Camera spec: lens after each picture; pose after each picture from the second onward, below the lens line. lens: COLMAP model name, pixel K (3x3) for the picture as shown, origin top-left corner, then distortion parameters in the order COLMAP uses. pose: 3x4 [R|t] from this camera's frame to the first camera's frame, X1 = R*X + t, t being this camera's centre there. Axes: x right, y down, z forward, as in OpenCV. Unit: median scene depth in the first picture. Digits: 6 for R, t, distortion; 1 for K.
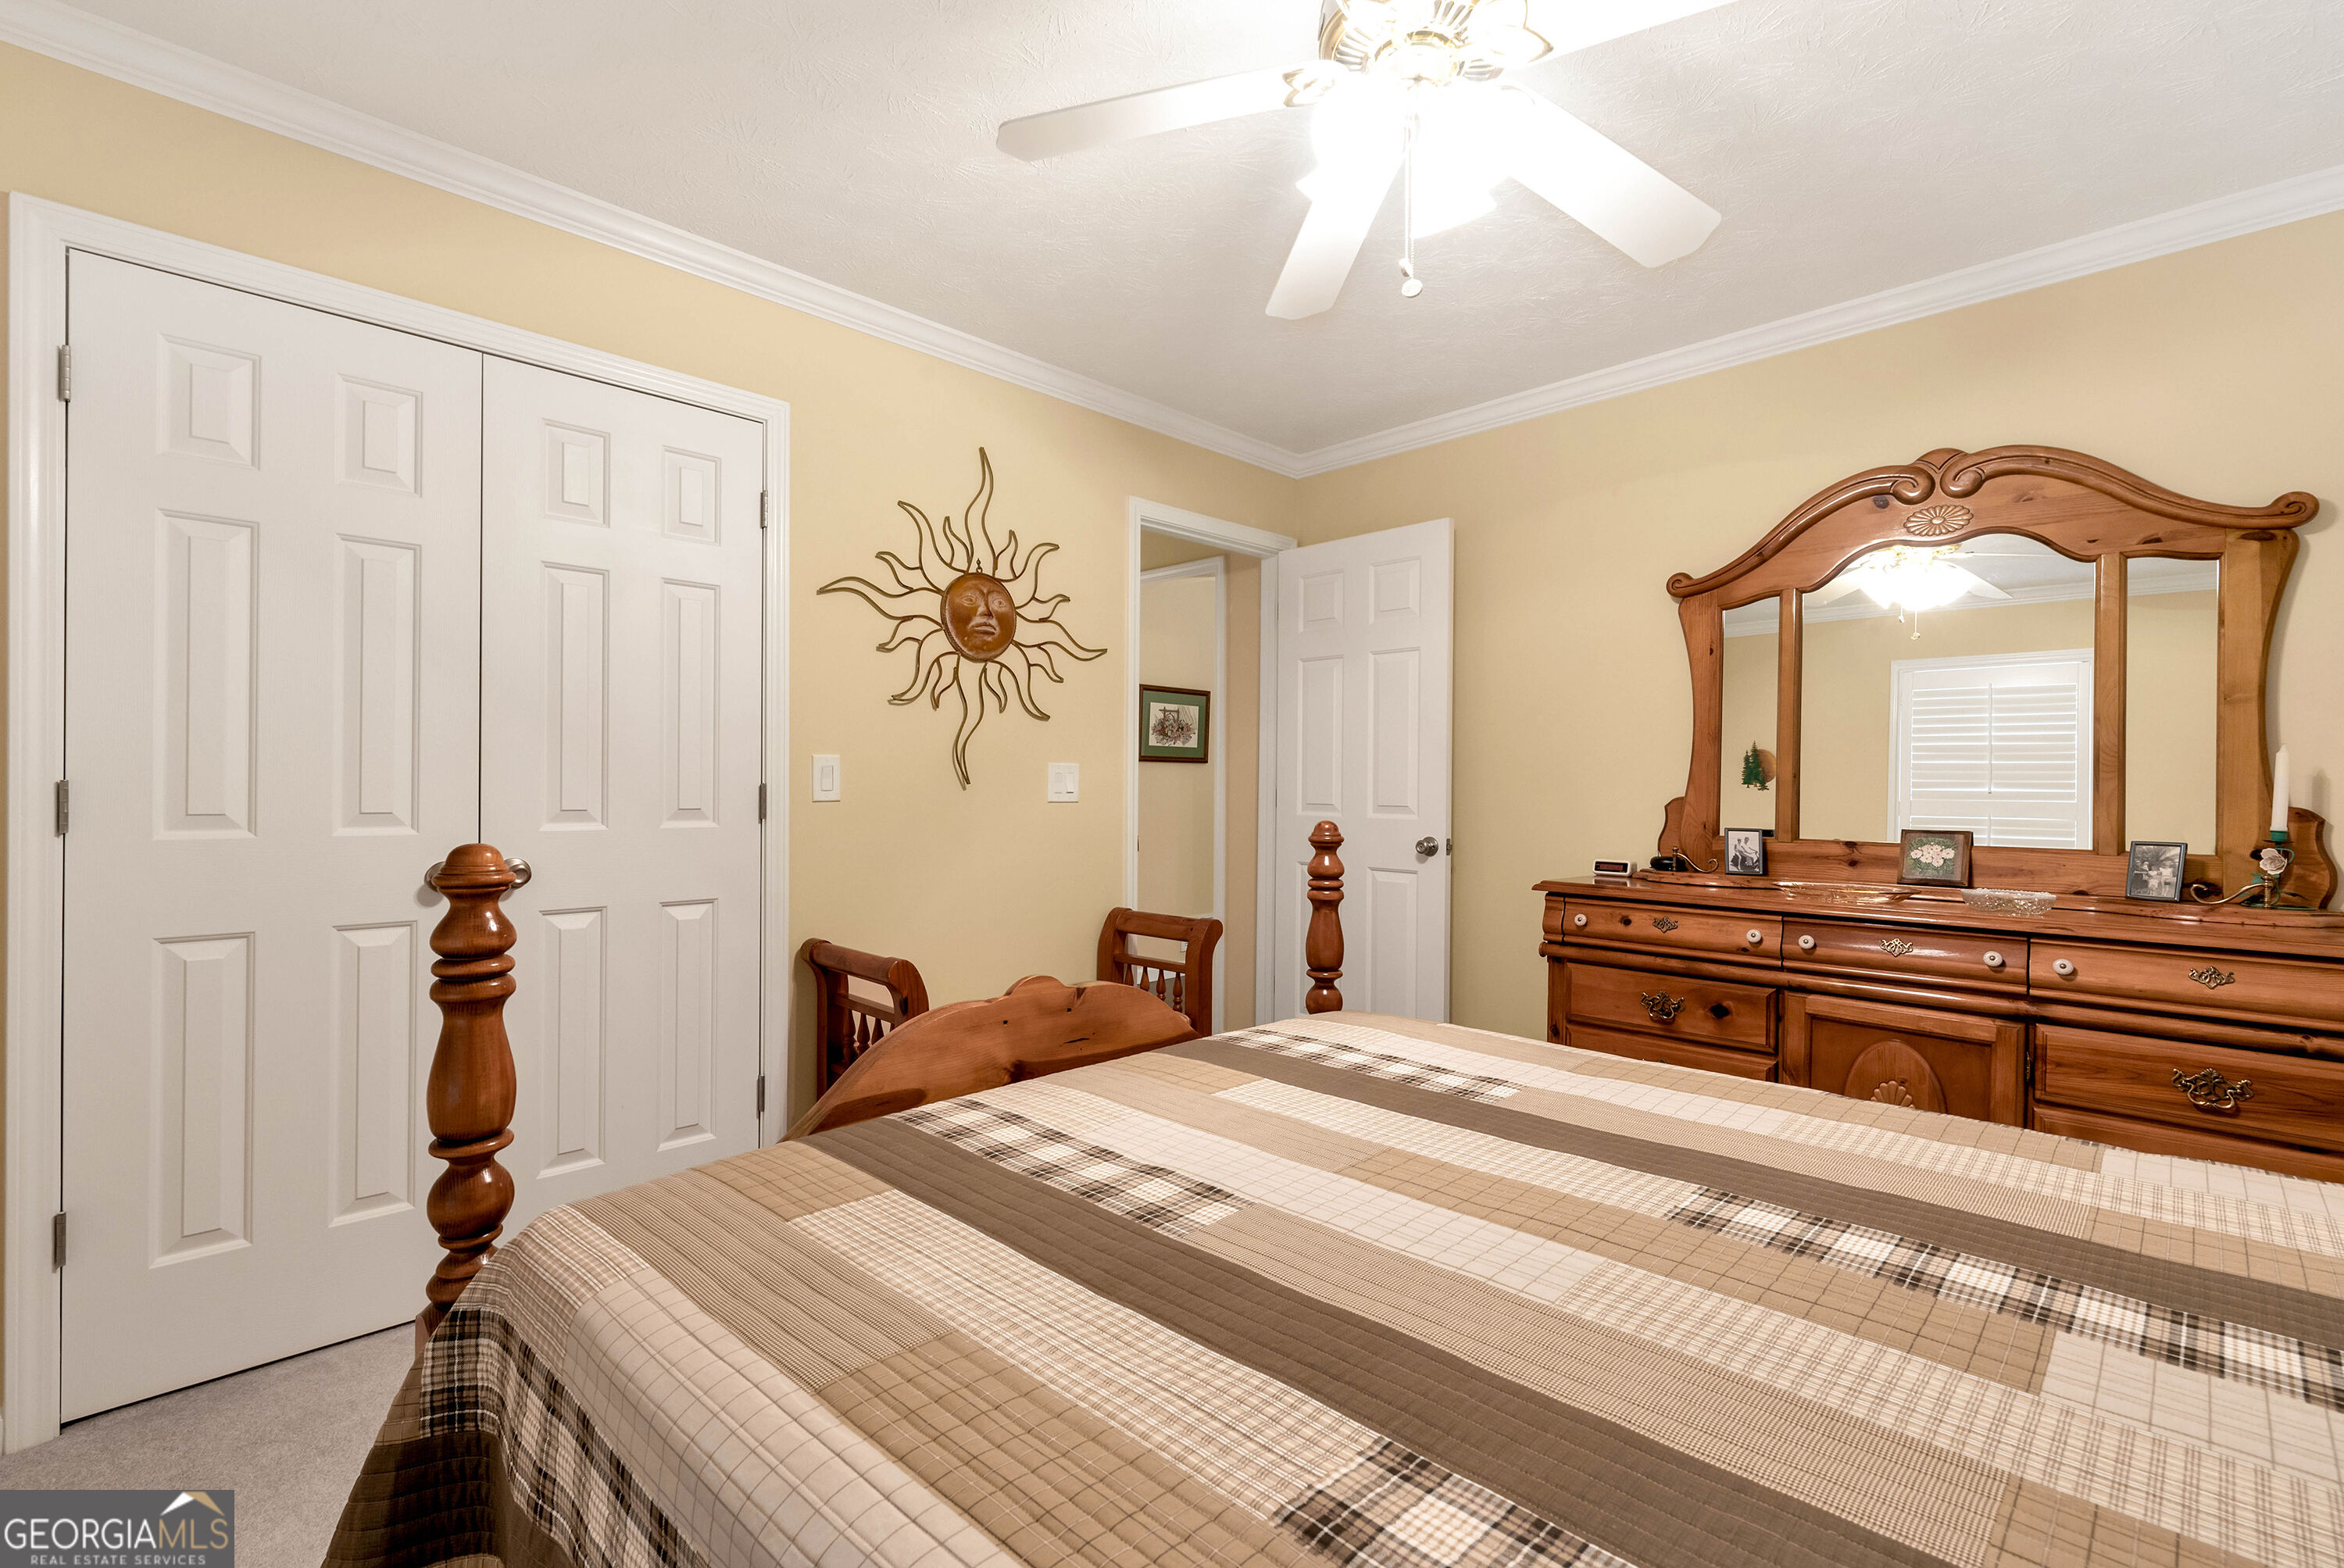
lens RADIAL K [[1058.8, 0, 1165.3], [0, 1058.8, 777.0], [0, 0, 1]] dist [0.000987, -0.000931]
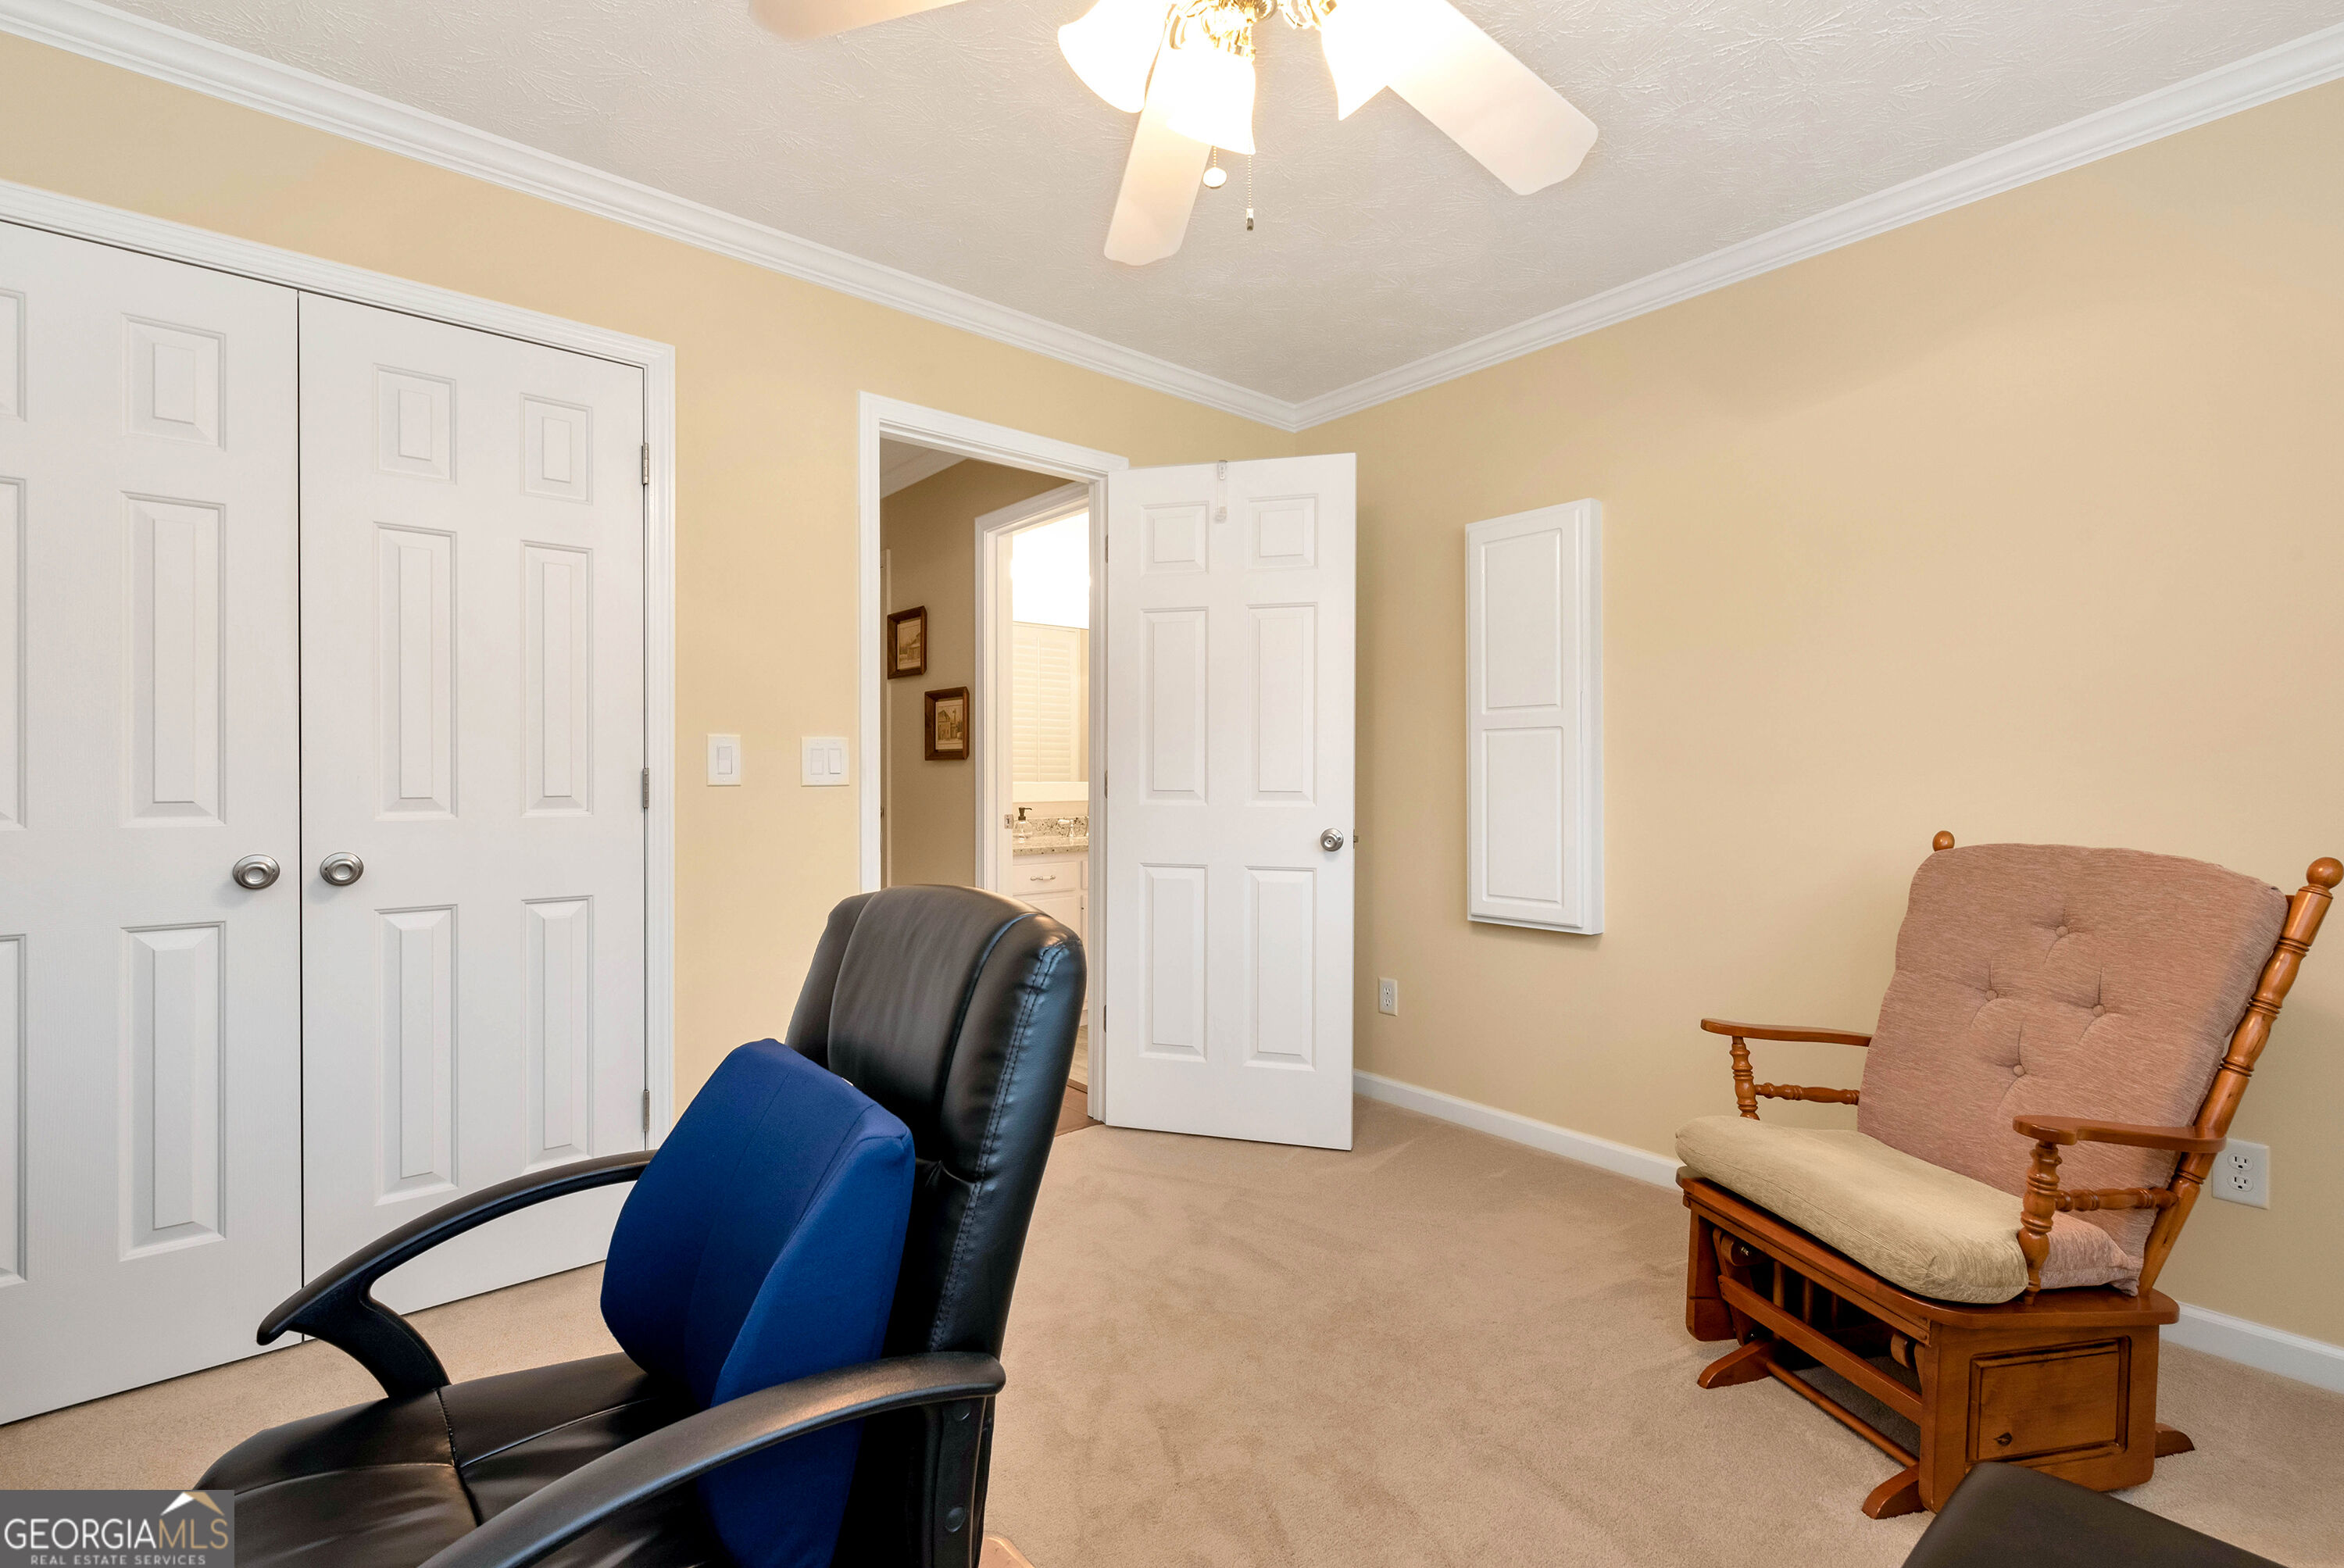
lens RADIAL K [[1058.2, 0, 1171.4], [0, 1058.2, 762.9], [0, 0, 1]] dist [-0.000461, -0.000173]
pose [[0.997671, -0.005058, -0.068022, 0.138476], [0.005300, 0.999980, 0.003376, 0.001877], [0.068004, -0.003729, 0.997678, 0.137077]]
